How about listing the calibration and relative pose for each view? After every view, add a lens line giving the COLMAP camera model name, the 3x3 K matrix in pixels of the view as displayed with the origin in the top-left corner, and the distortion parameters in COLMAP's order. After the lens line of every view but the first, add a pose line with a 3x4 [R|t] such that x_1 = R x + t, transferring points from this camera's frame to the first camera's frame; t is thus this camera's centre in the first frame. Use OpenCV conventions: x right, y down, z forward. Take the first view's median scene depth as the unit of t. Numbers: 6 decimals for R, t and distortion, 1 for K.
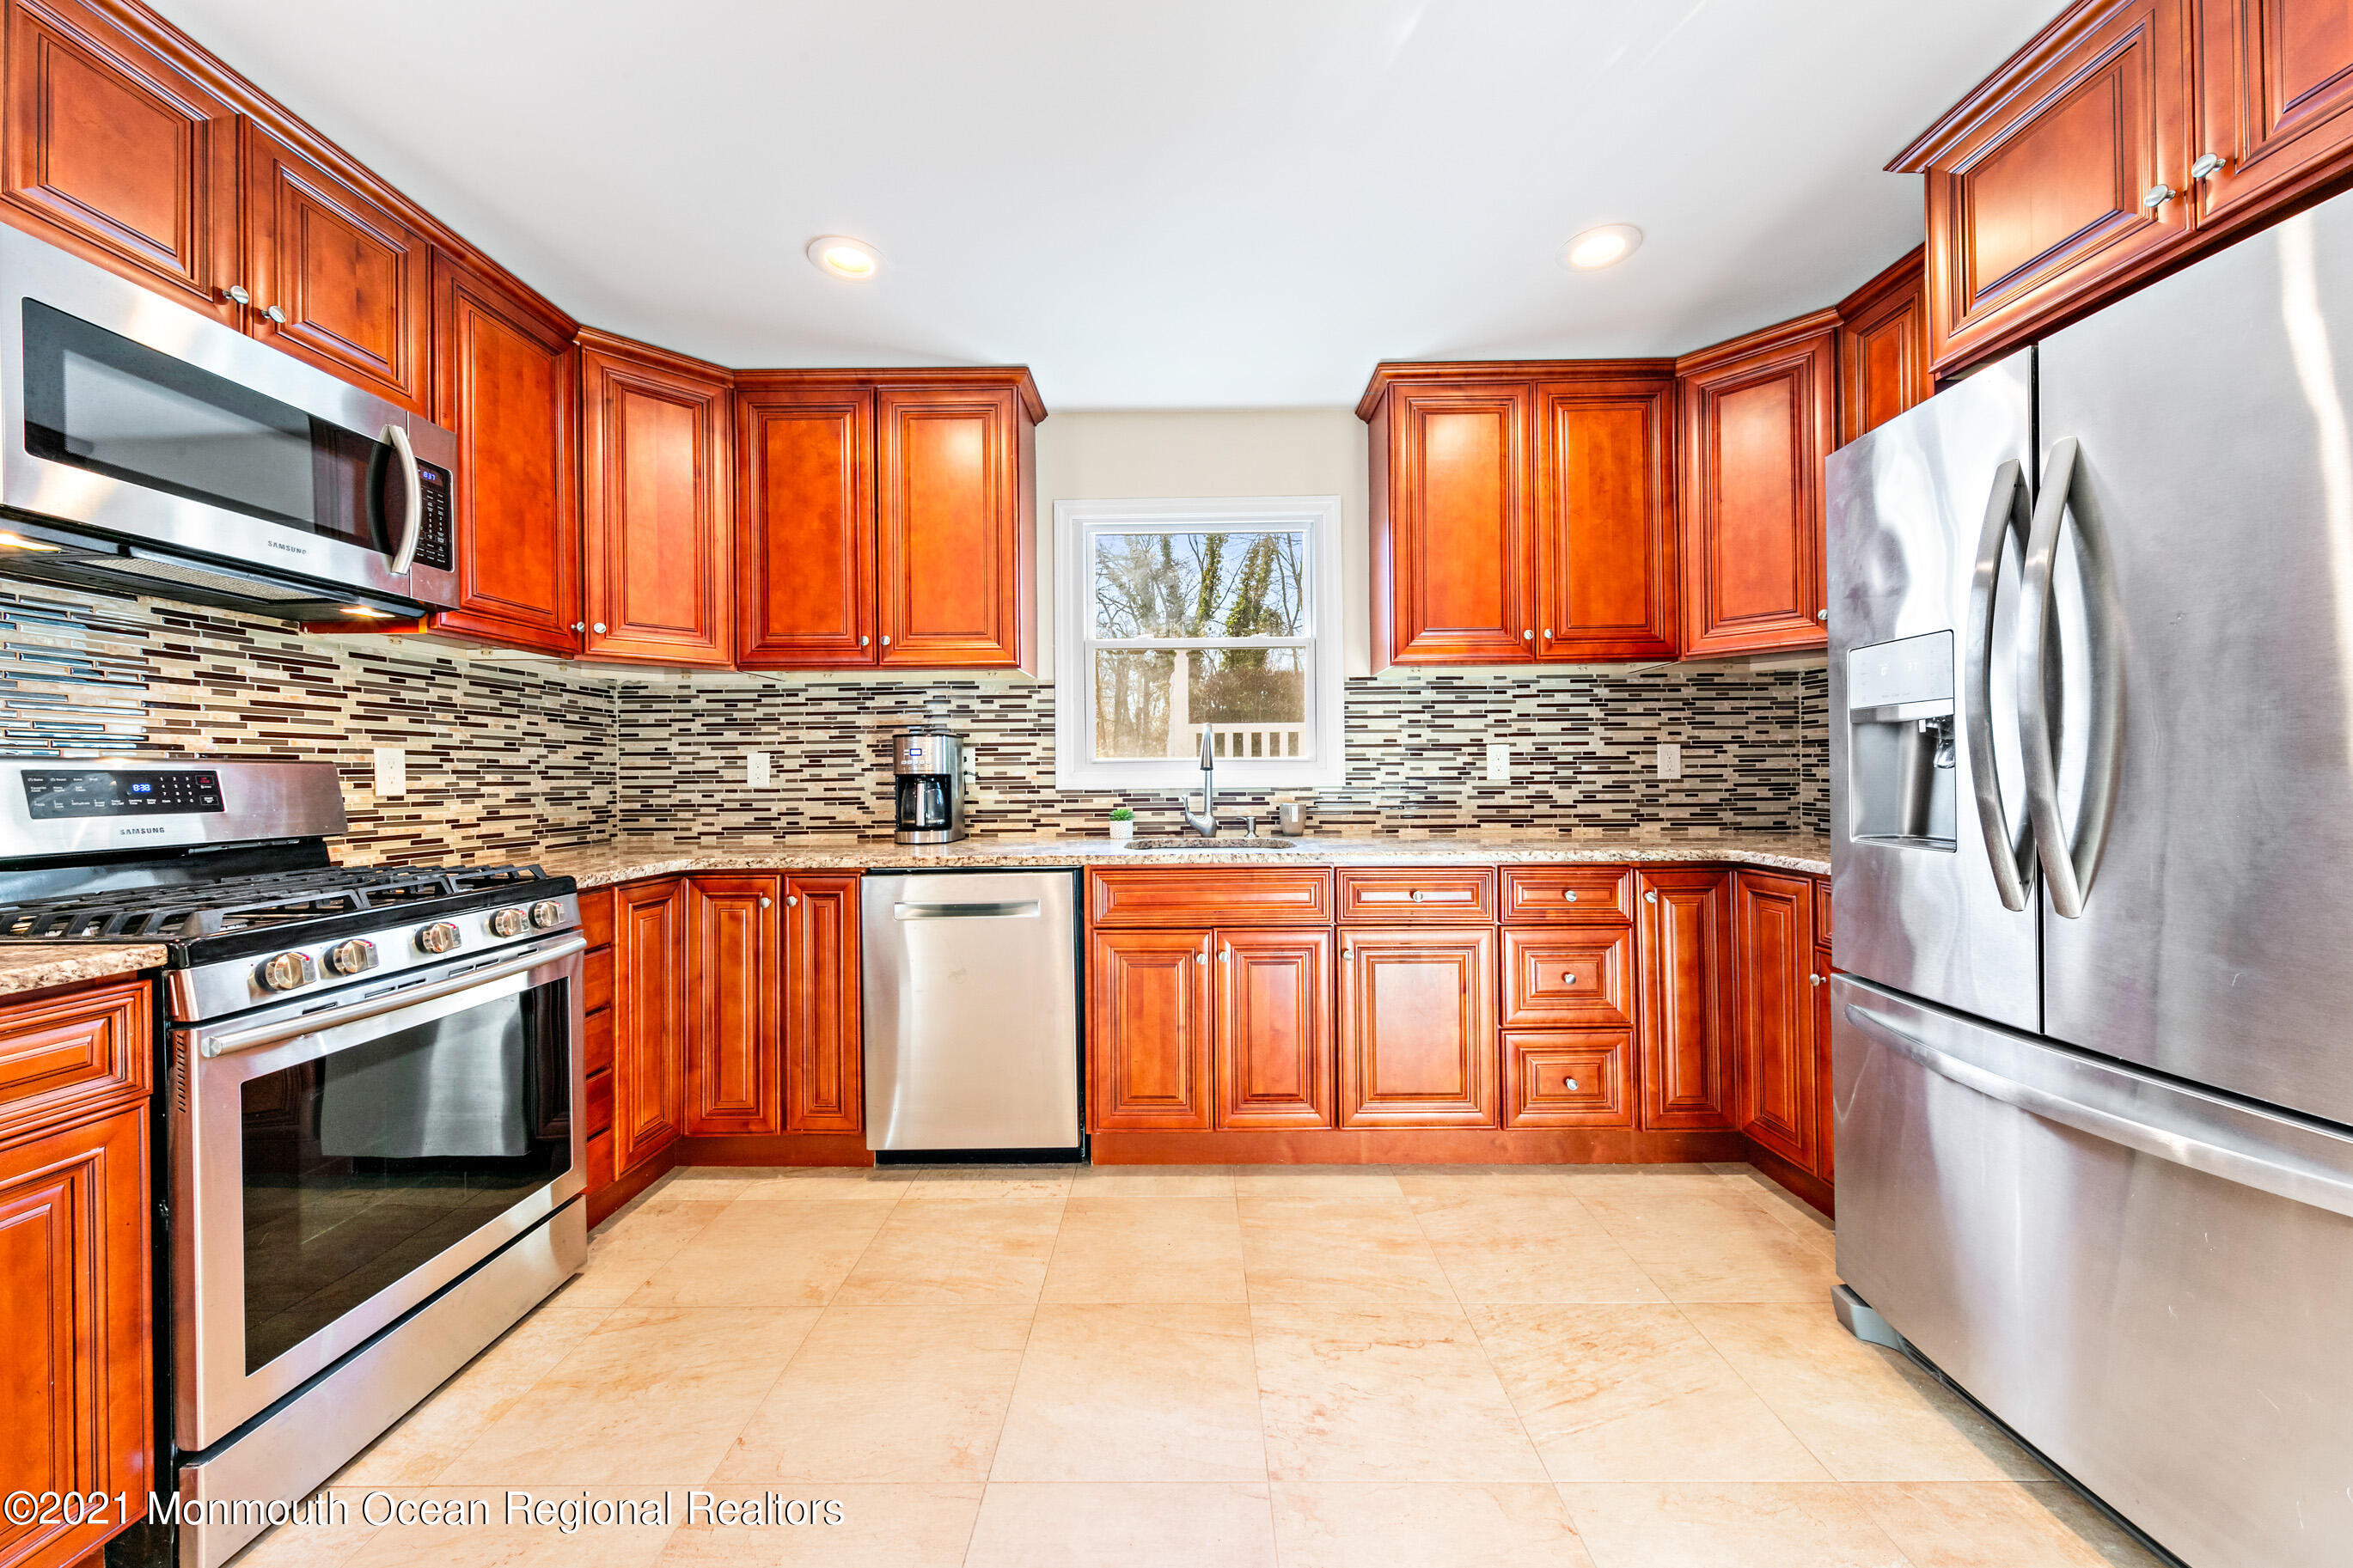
lens RADIAL K [[832.7, 0, 1178.7], [0, 832.7, 774.4], [0, 0, 1]] dist [0.004426, -0.002231]
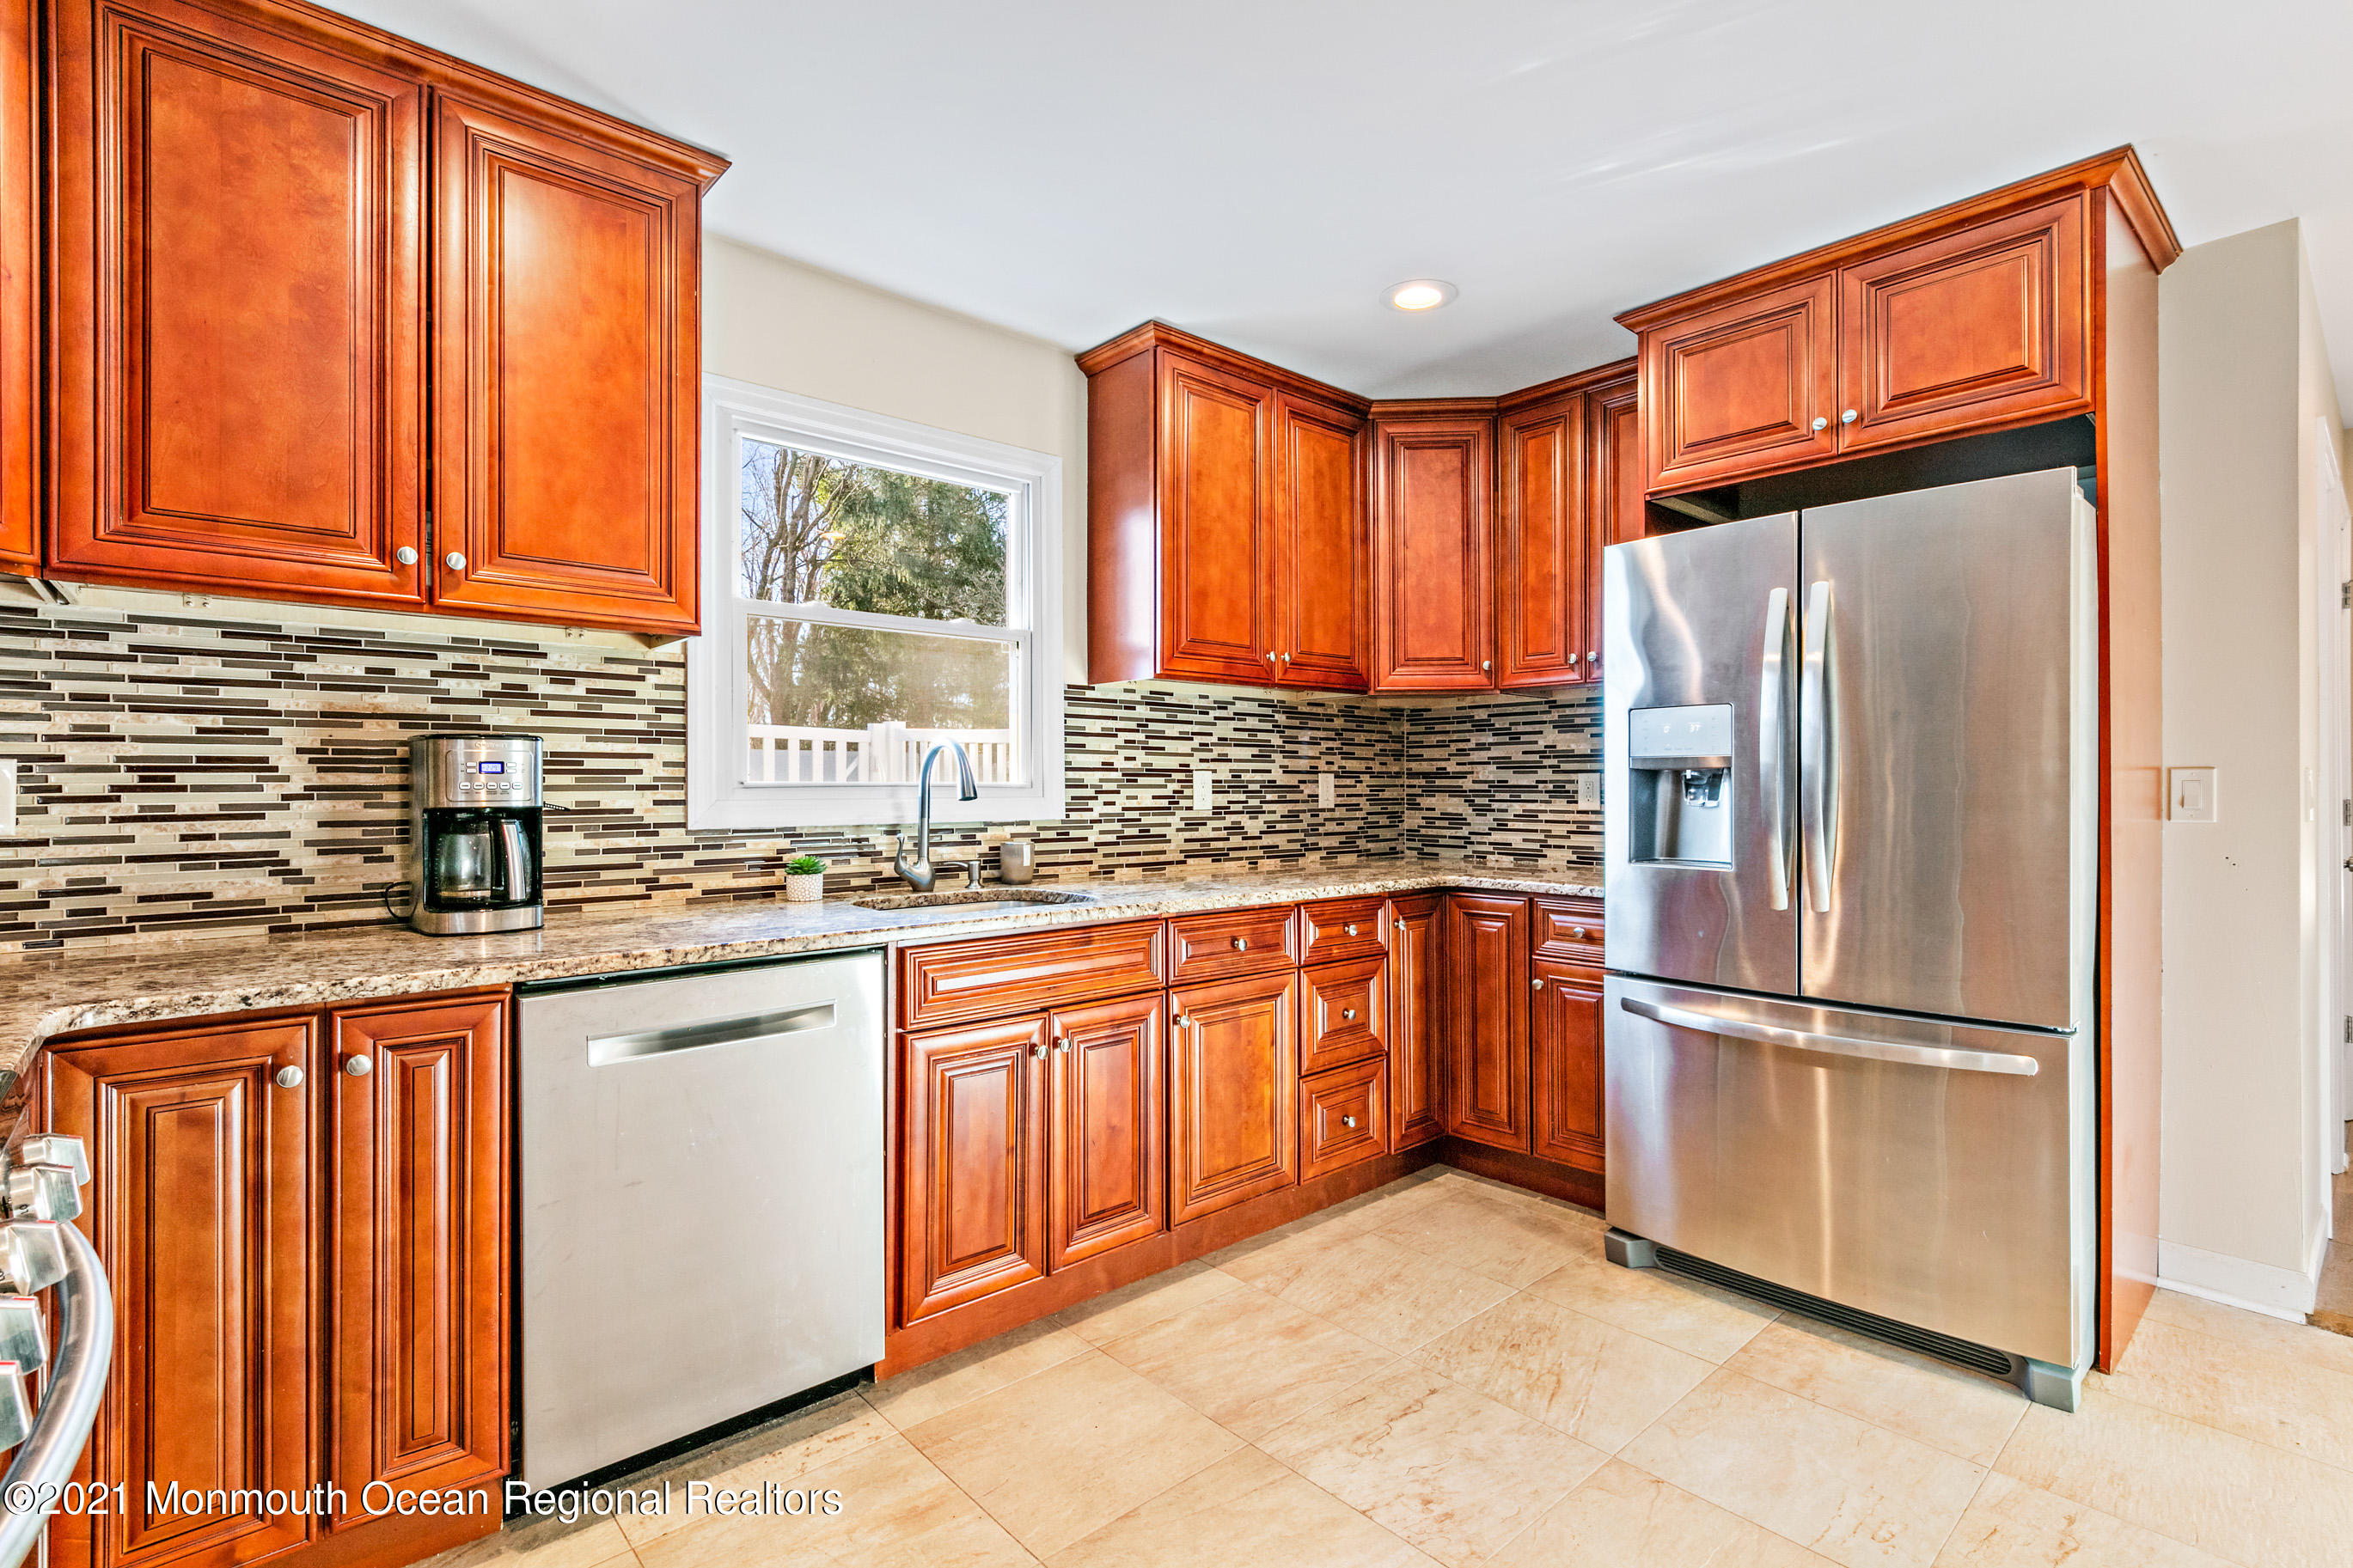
lens RADIAL K [[1095.3, 0, 1179.5], [0, 1095.3, 786.9], [0, 0, 1]] dist [0.001746, 0.000130]
pose [[0.739290, 0.008443, 0.673334, -0.434261], [-0.006392, 0.999964, -0.005521, -0.011847], [-0.673357, -0.000222, 0.739317, 0.141433]]
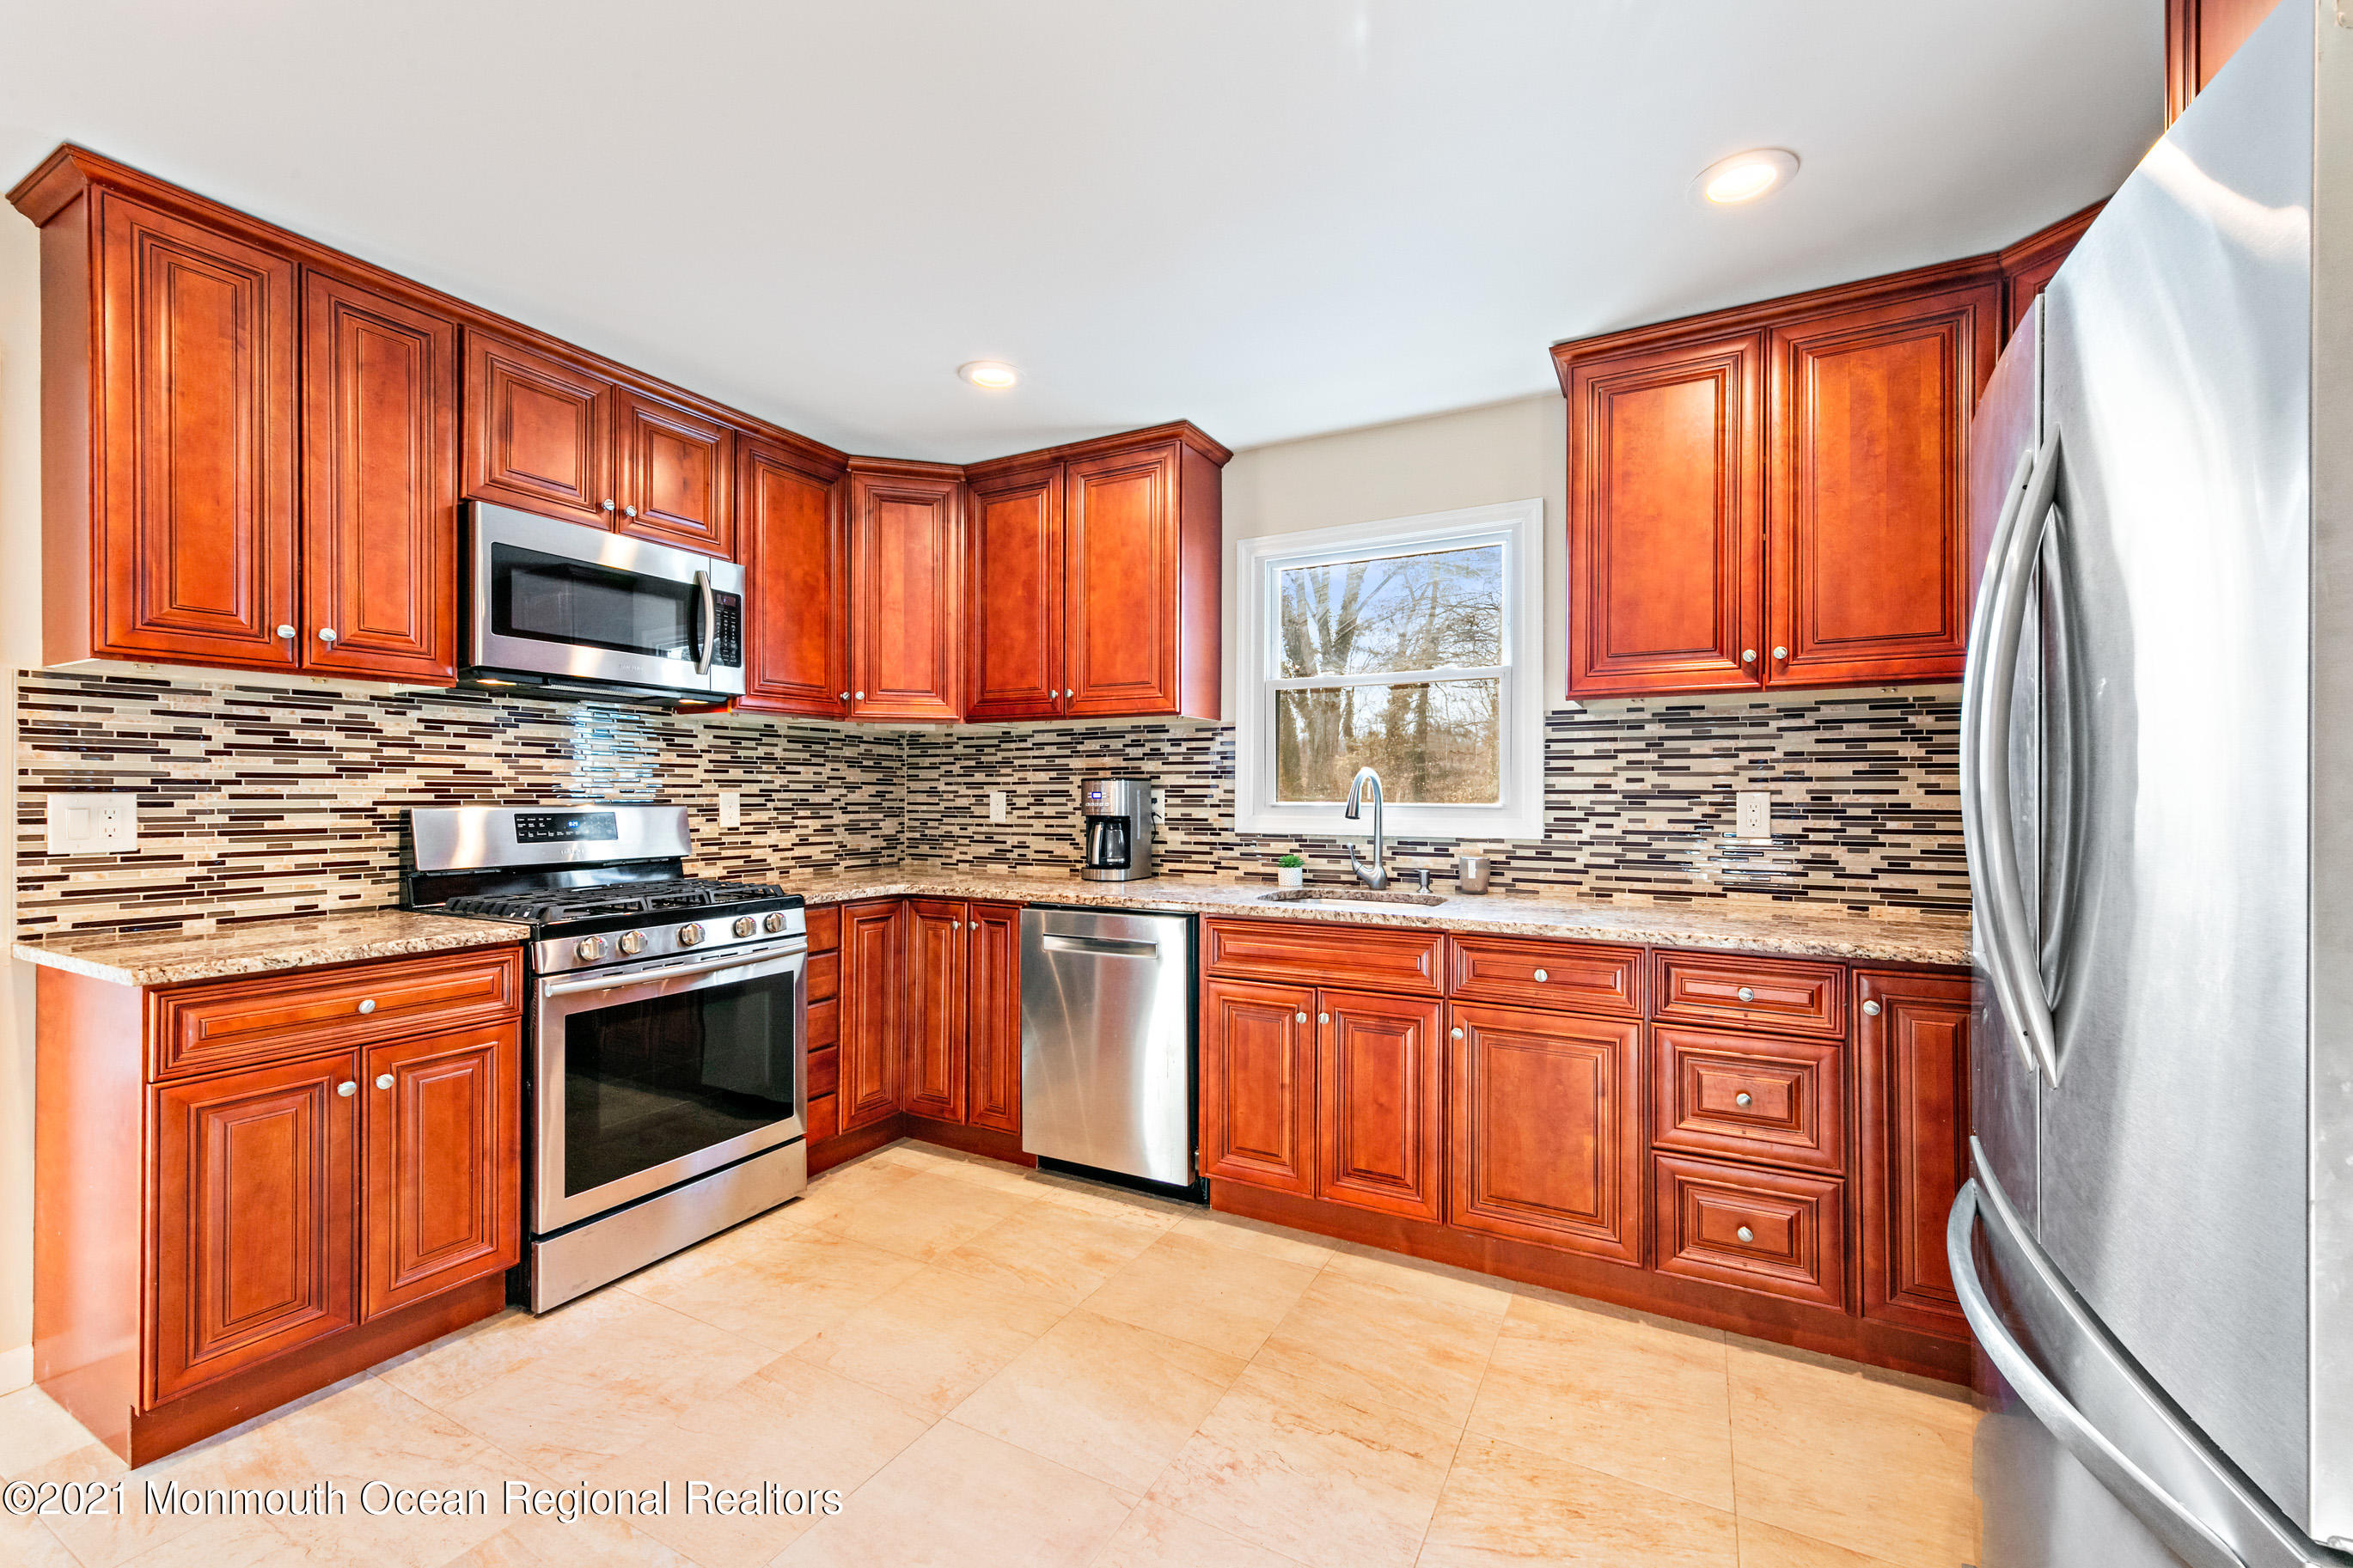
lens RADIAL K [[954.5, 0, 1179.9], [0, 954.5, 793.9], [0, 0, 1]] dist [0.005067, 0.000183]
pose [[0.885323, 0.011611, -0.464831, 0.325470], [-0.010624, 0.999932, 0.004741, -0.032794], [0.464854, 0.000741, 0.885387, -0.036106]]
